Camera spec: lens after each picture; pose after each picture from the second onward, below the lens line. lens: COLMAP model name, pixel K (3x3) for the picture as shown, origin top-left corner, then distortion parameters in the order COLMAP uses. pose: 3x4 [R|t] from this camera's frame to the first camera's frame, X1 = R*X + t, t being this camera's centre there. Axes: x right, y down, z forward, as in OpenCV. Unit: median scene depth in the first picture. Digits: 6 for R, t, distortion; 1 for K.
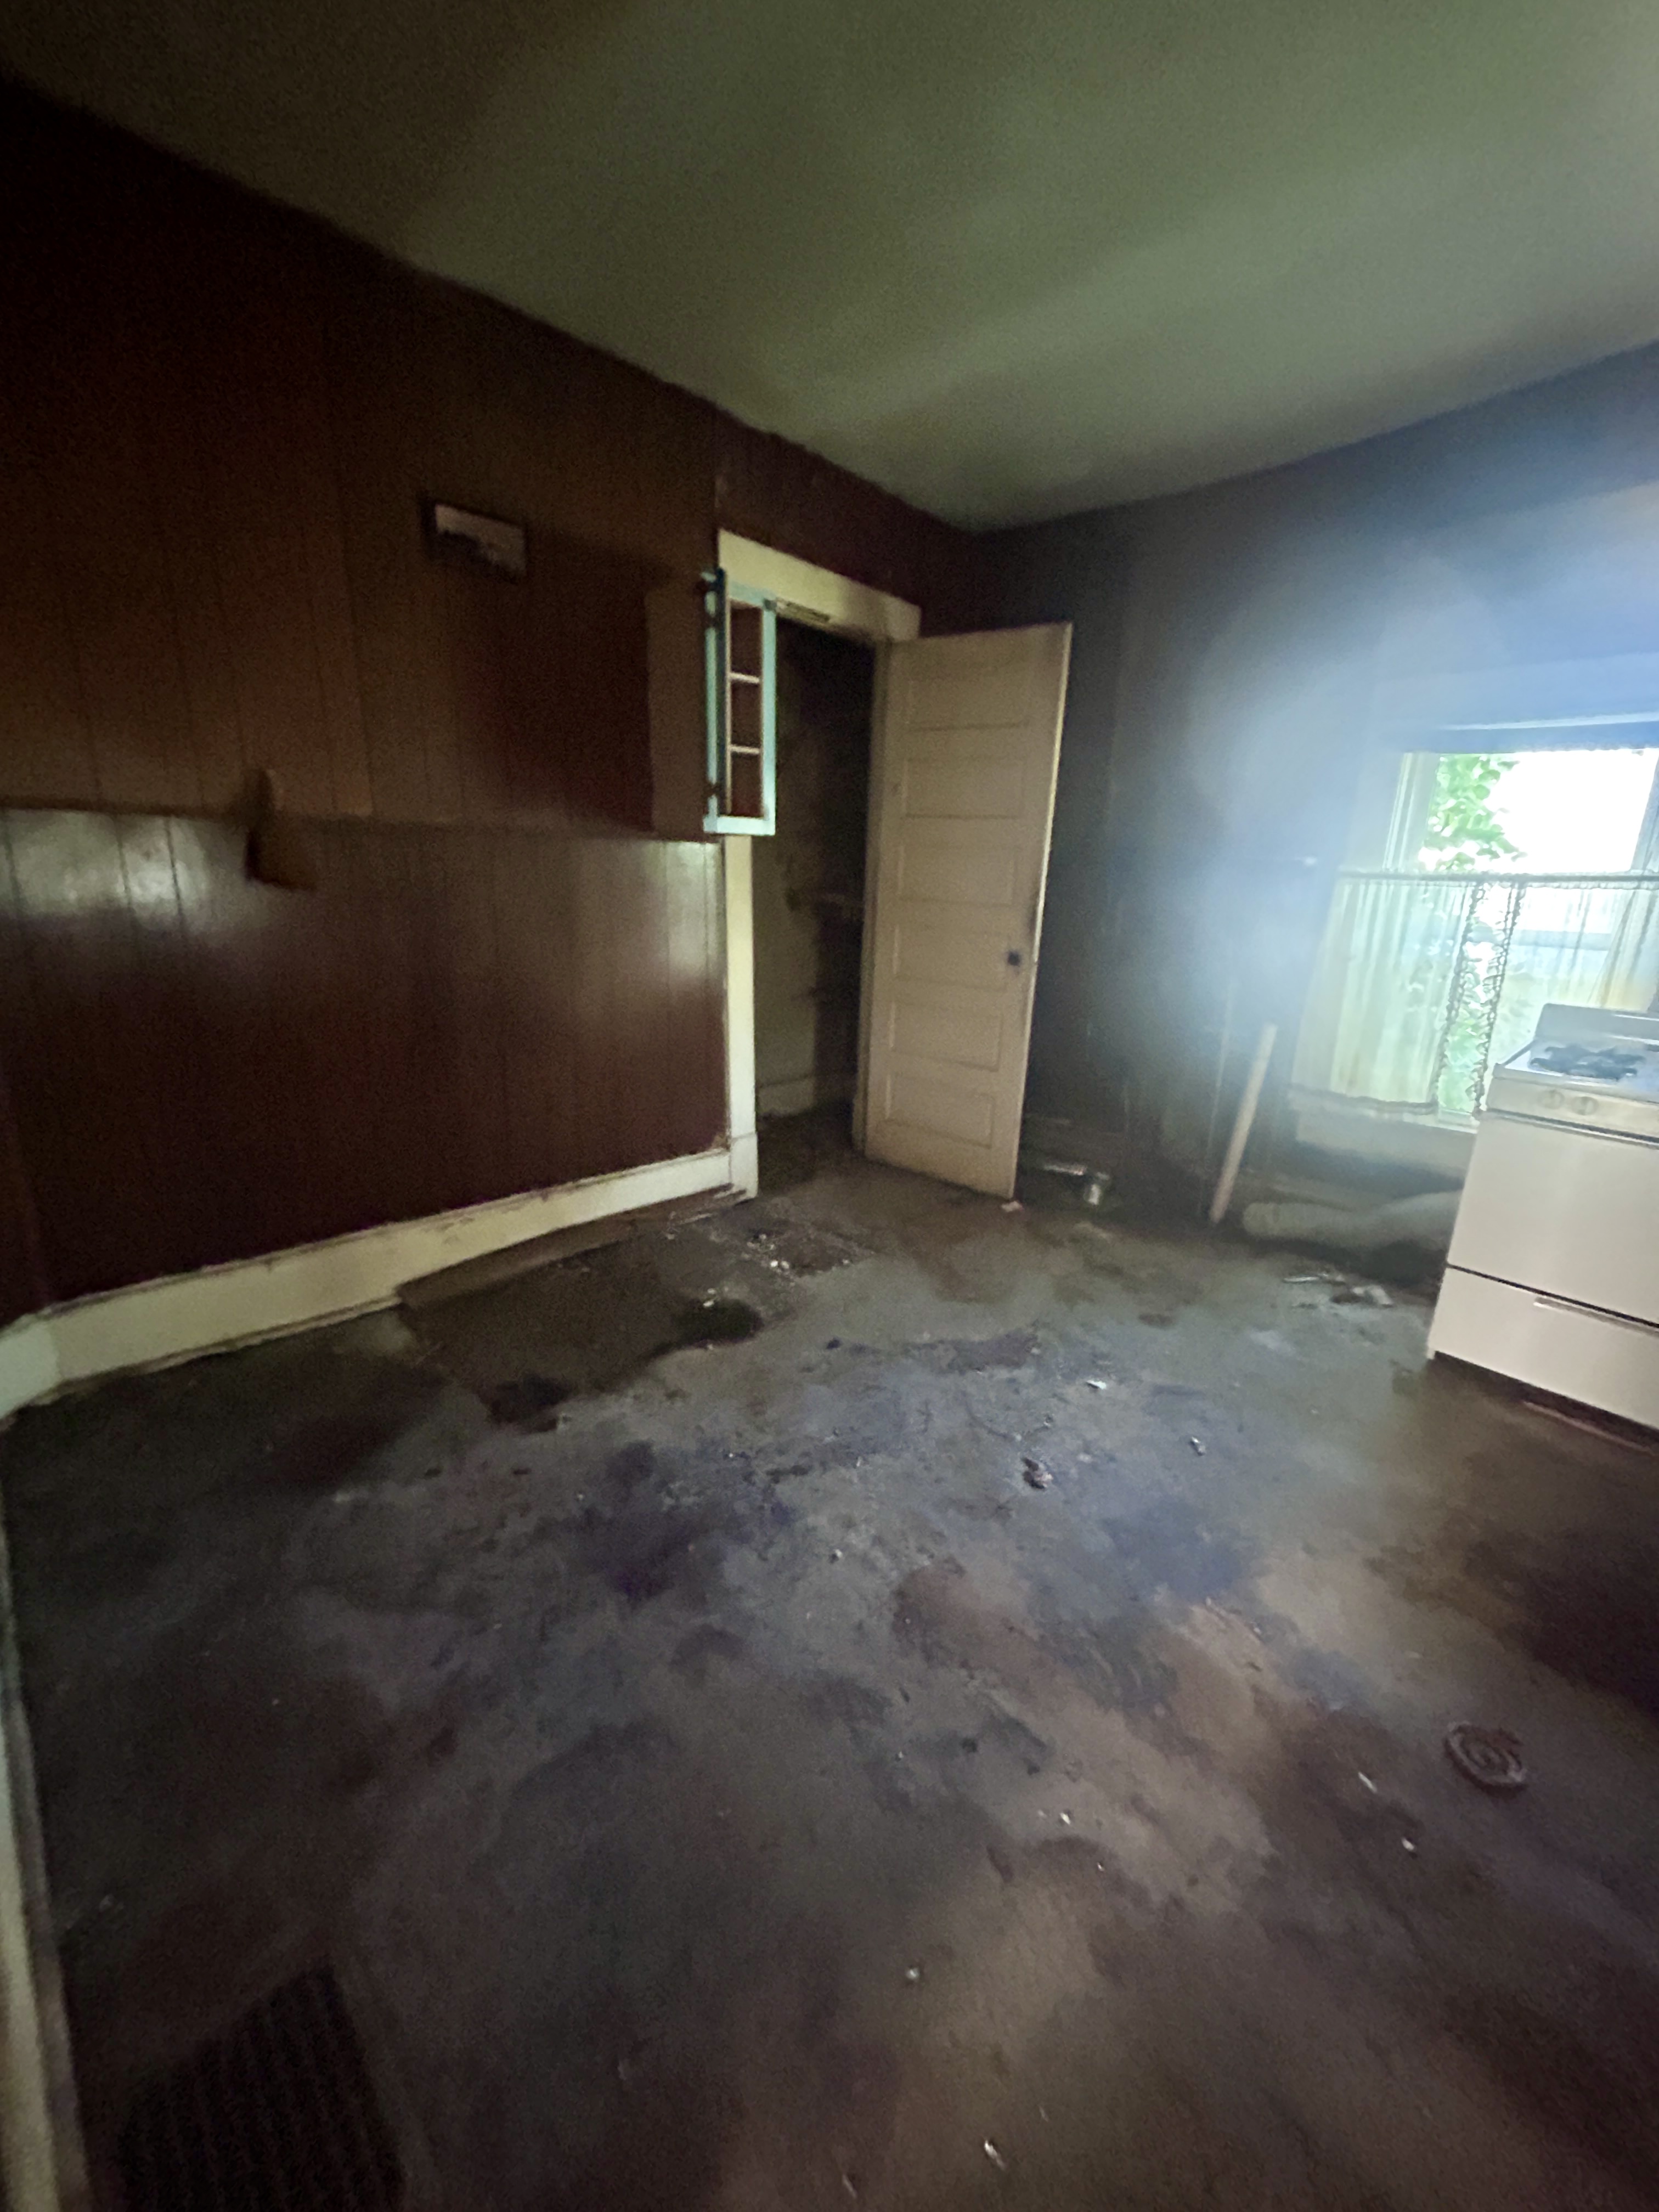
lens RADIAL K [[887.2, 0, 830.1], [0, 887.2, 1103.3], [0, 0, 1]] dist [-0.004610, 0.000383]
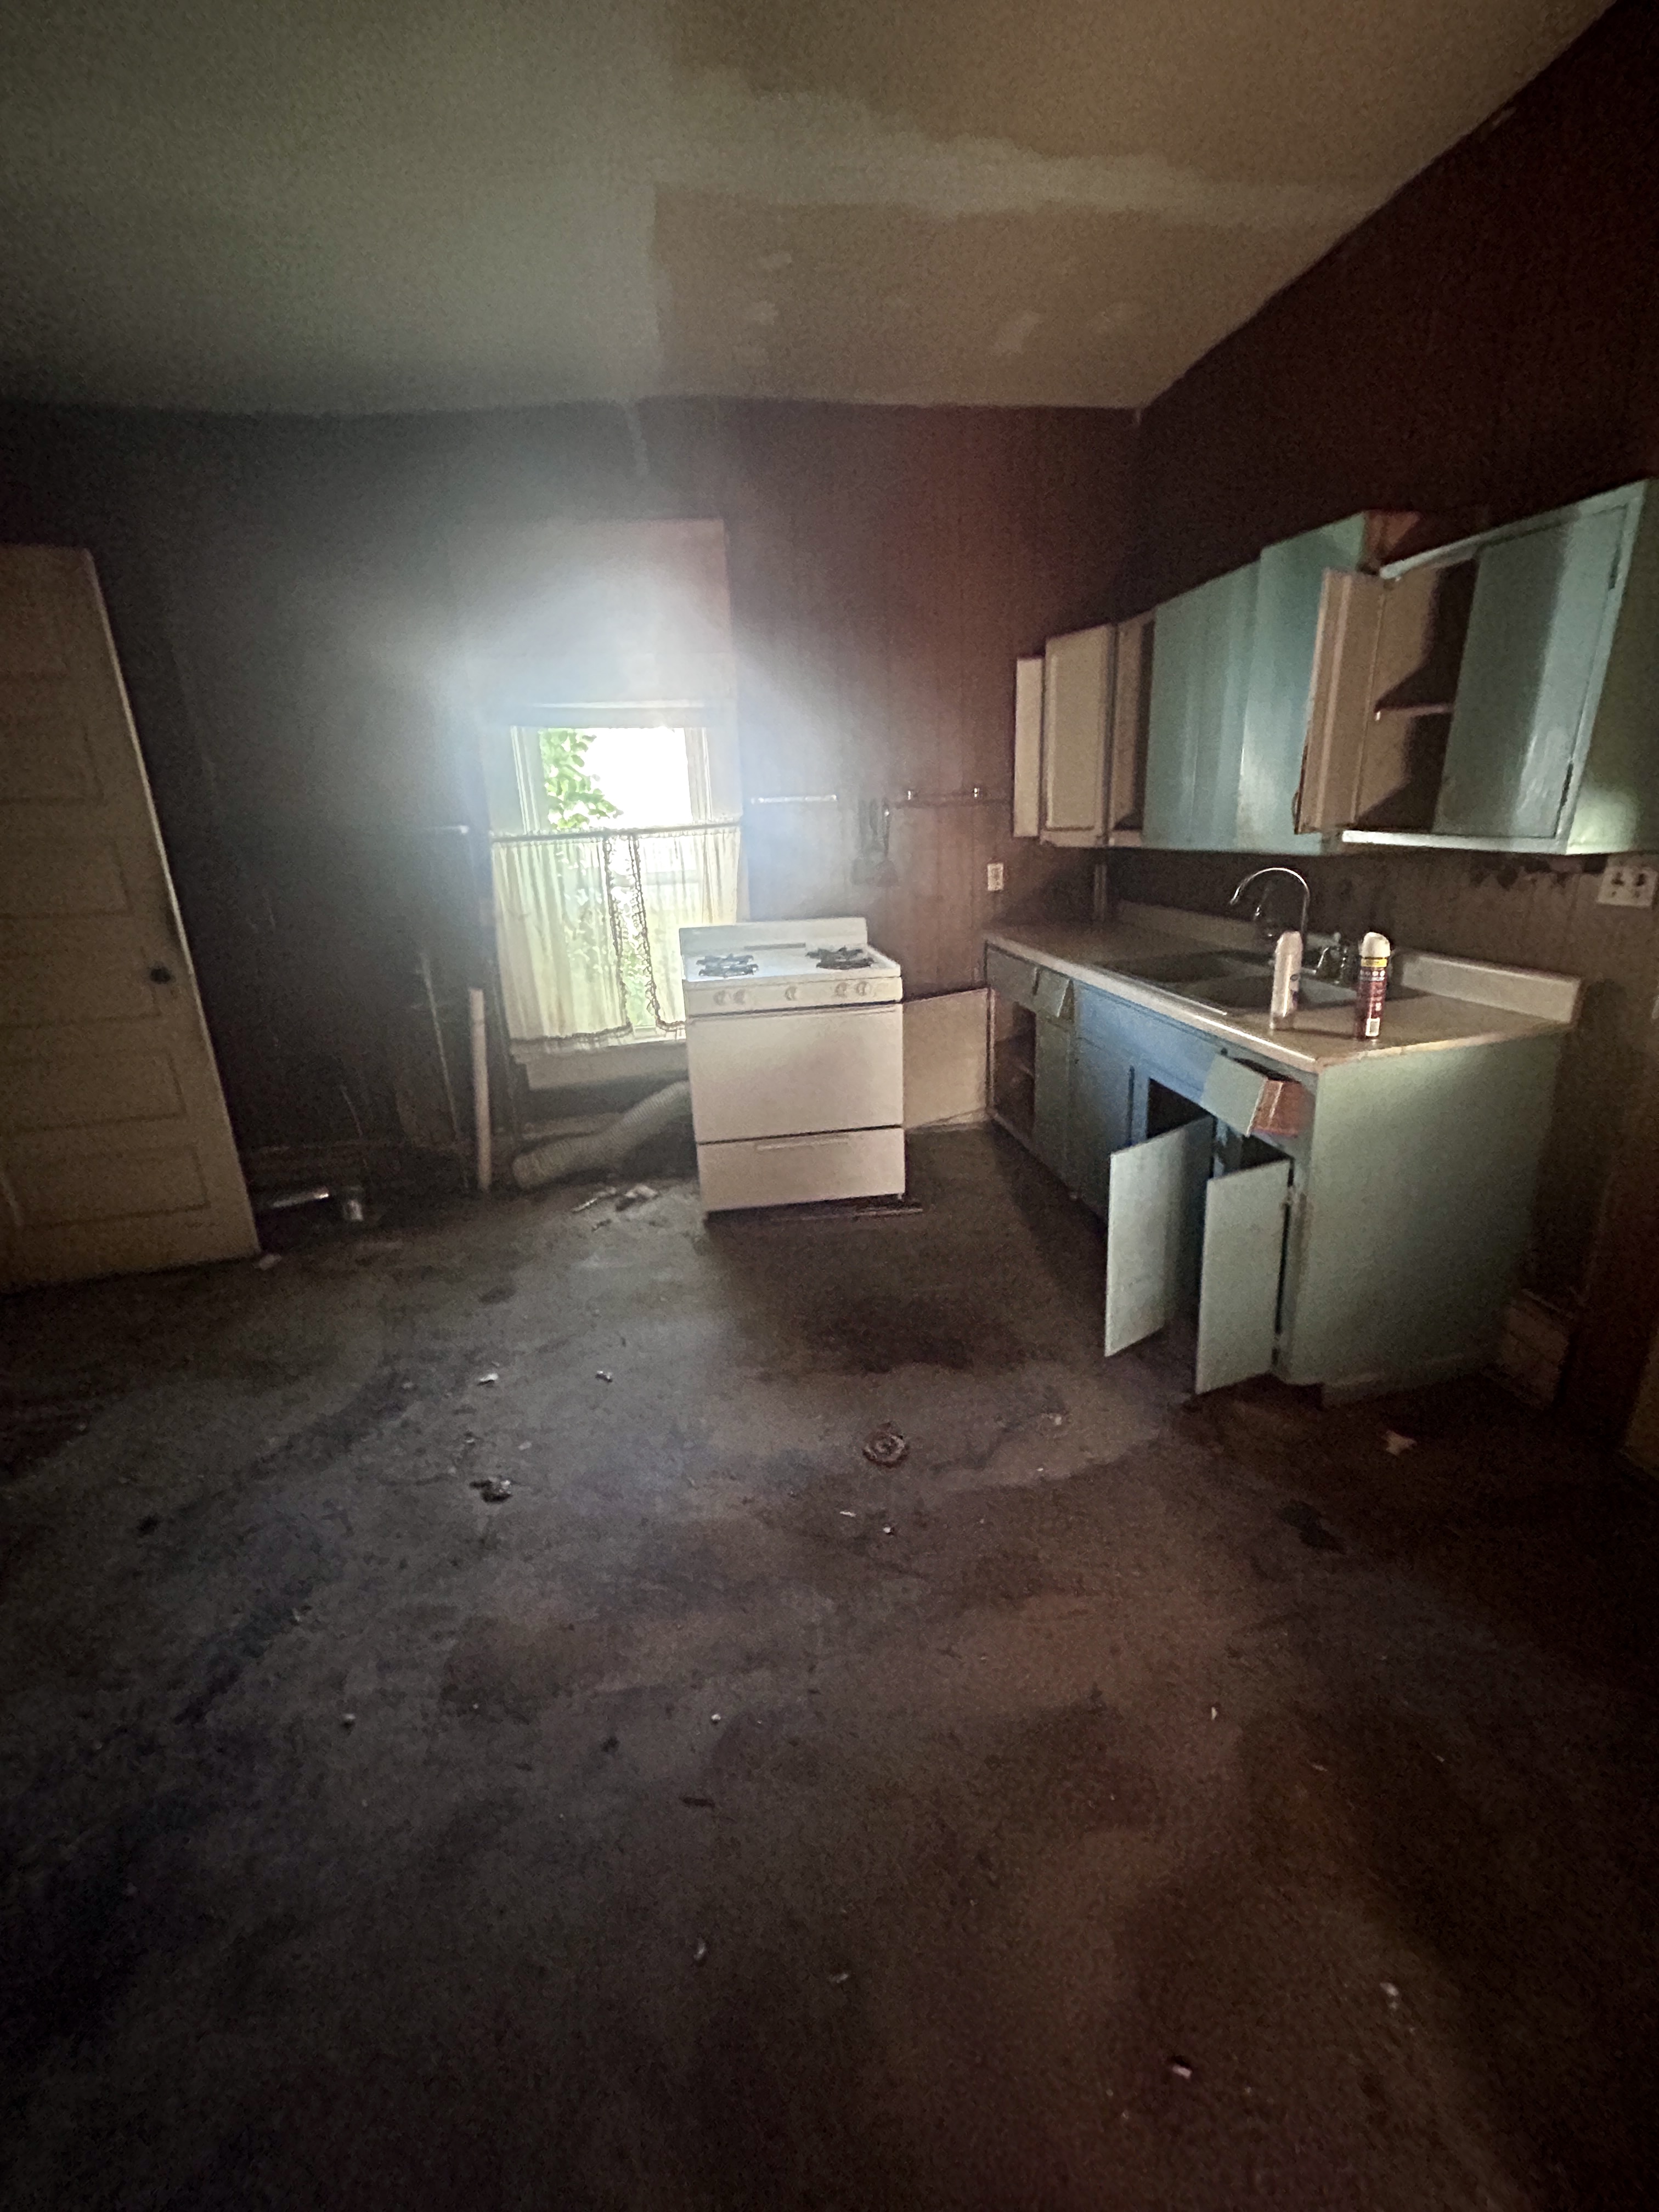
lens RADIAL K [[887.2, 0, 836.3], [0, 887.2, 1103.8], [0, 0, 1]] dist [-0.004610, 0.000383]
pose [[0.569521, -0.299778, 0.765362, -0.110098], [0.276968, 0.946660, 0.164692, -0.018535], [-0.773908, 0.118186, 0.622172, 0.051868]]
